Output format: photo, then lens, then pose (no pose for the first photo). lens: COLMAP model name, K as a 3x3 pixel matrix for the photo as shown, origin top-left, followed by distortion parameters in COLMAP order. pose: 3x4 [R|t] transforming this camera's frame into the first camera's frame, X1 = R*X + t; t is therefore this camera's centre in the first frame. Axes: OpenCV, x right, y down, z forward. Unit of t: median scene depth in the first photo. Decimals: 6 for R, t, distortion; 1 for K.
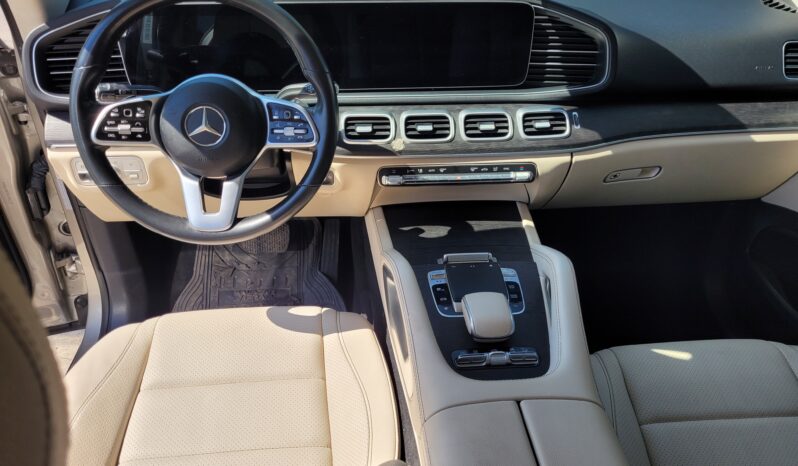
lens RADIAL K [[600.7, 0, 400.1], [0, 600.7, 230.2], [0, 0, 1]] dist [0.041010, -0.027866]
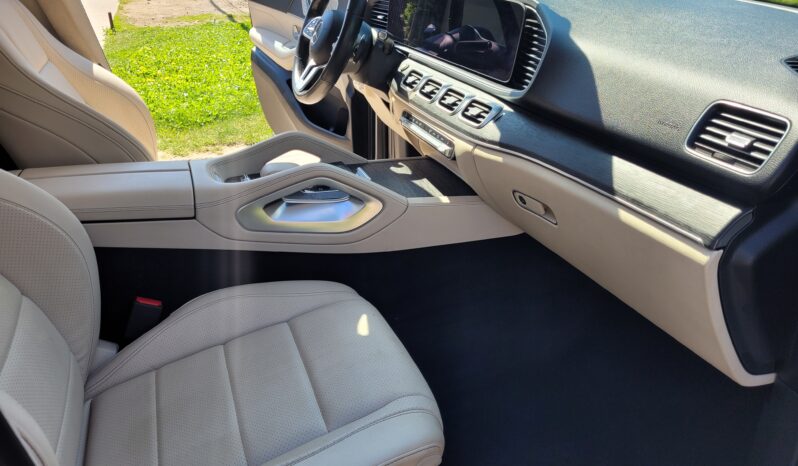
lens RADIAL K [[600.7, 0, 398.3], [0, 600.7, 233.9], [0, 0, 1]] dist [0.041010, -0.027866]
pose [[0.284803, 0.407002, -0.867892, 1.203227], [-0.535897, 0.818290, 0.207883, -0.147162], [0.794796, 0.405895, 0.451163, 0.502173]]
